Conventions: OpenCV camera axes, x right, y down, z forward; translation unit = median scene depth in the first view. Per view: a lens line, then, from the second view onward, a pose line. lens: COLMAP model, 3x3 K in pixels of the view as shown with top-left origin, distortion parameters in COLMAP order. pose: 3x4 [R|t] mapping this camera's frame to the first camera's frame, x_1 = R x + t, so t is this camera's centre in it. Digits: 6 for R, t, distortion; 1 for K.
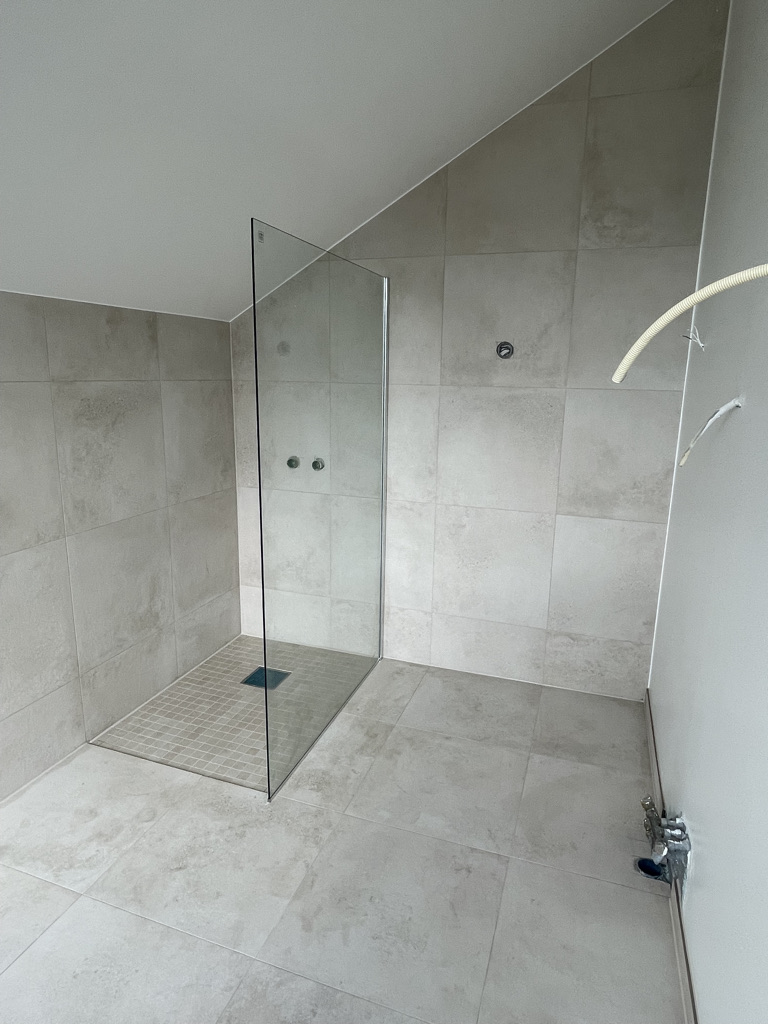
lens RADIAL K [[594.9, 0, 383.5], [0, 594.9, 503.1], [0, 0, 1]] dist [0.000870, -0.008538]
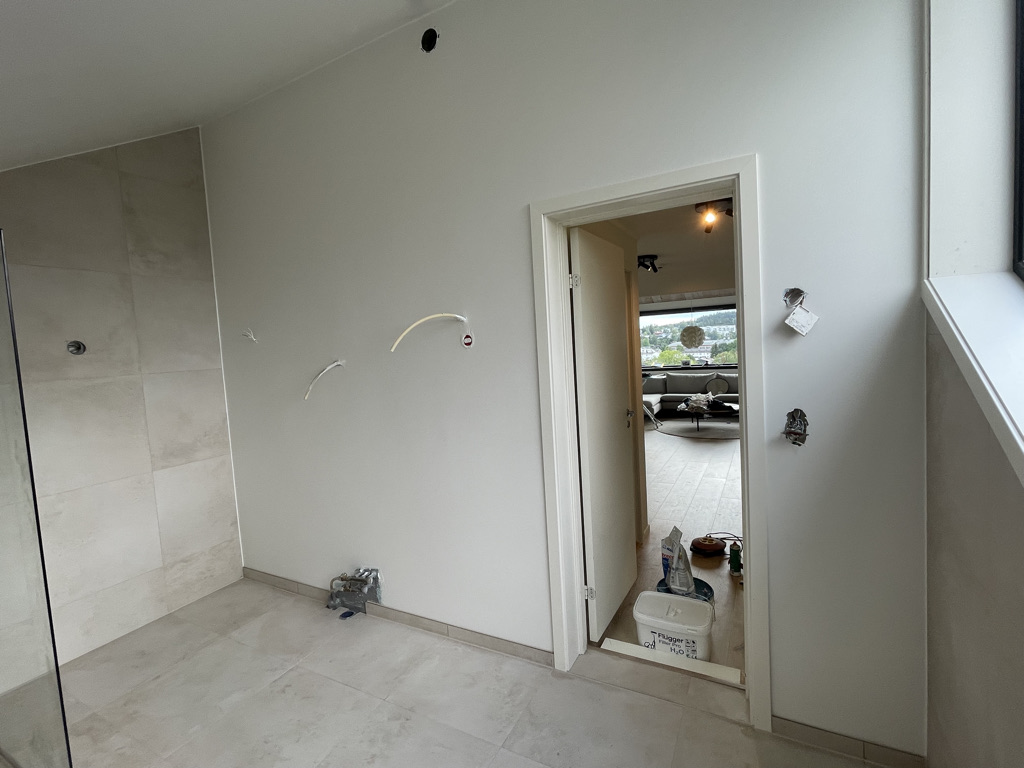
lens RADIAL K [[475.1, 0, 513.4], [0, 475.1, 378.1], [0, 0, 1]] dist [-0.003770, -0.000235]
pose [[0.150161, -0.094839, 0.984102, -0.609355], [0.271153, 0.961171, 0.051255, -0.016937], [-0.950751, 0.259146, 0.170047, 0.049036]]
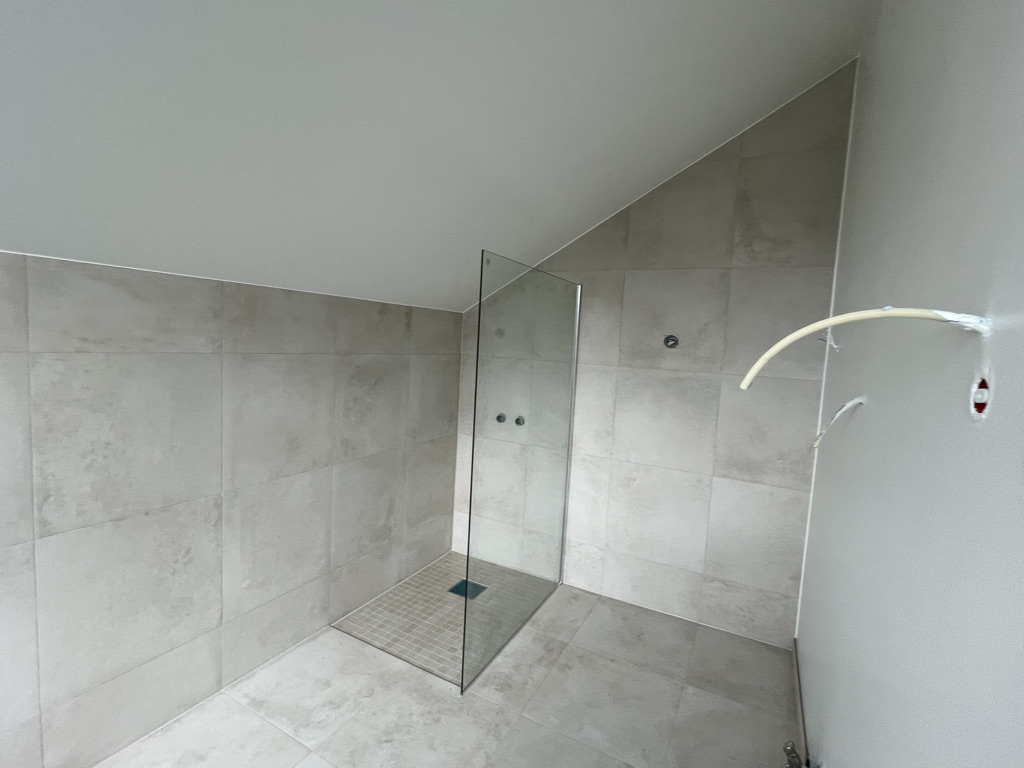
lens RADIAL K [[475.1, 0, 502.6], [0, 475.1, 379.6], [0, 0, 1]] dist [-0.003770, -0.000235]
pose [[0.986508, 0.049310, -0.156113, 0.011377], [-0.070528, 0.988545, -0.133436, -0.016639], [0.147745, 0.142646, 0.978685, -0.037292]]
